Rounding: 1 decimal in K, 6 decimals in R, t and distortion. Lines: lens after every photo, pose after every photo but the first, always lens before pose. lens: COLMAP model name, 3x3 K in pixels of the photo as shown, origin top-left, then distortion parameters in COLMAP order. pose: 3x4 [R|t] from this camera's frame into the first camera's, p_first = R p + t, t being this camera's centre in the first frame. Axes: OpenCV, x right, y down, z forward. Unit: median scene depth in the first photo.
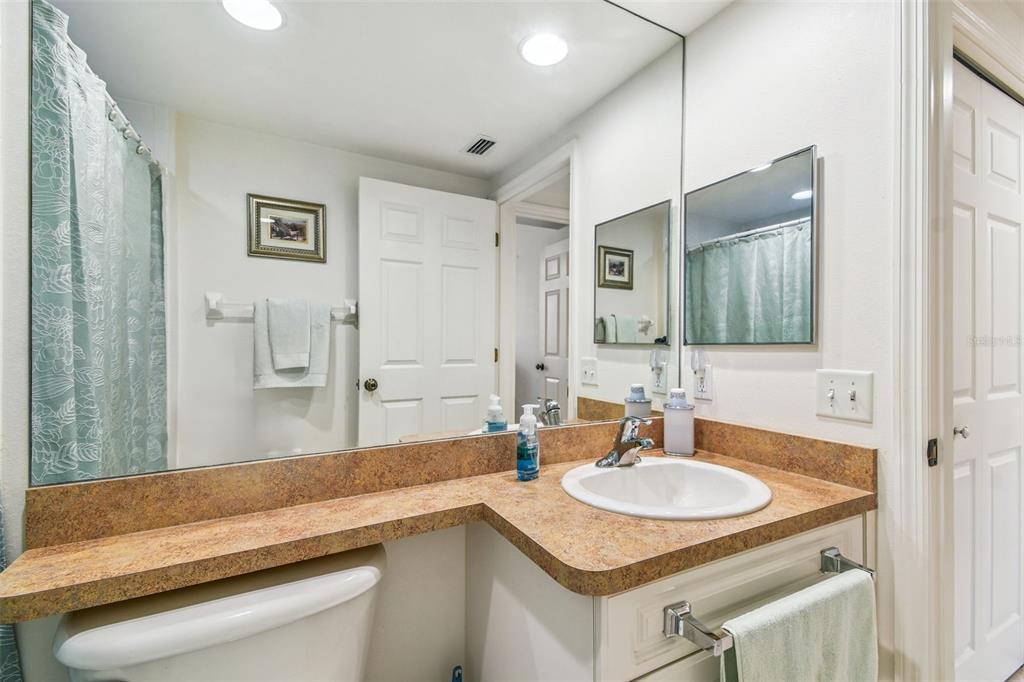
lens RADIAL K [[450.5, 0, 512.0], [0, 450.5, 341.0], [0, 0, 1]] dist [0.030534, -0.000188]
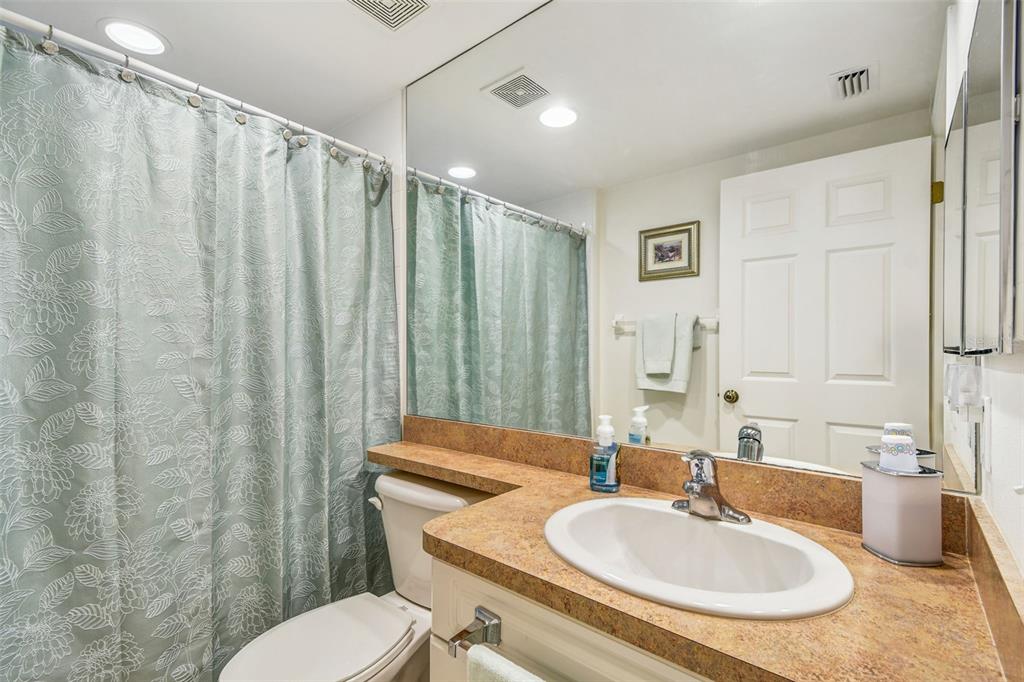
lens RADIAL K [[460.3, 0, 515.0], [0, 460.3, 347.5], [0, 0, 1]] dist [0.001008, -0.000317]
pose [[0.365121, -0.007570, -0.930929, 0.473800], [0.001390, 0.999970, -0.007586, 0.000923], [0.930959, 0.001475, 0.365121, 0.242644]]
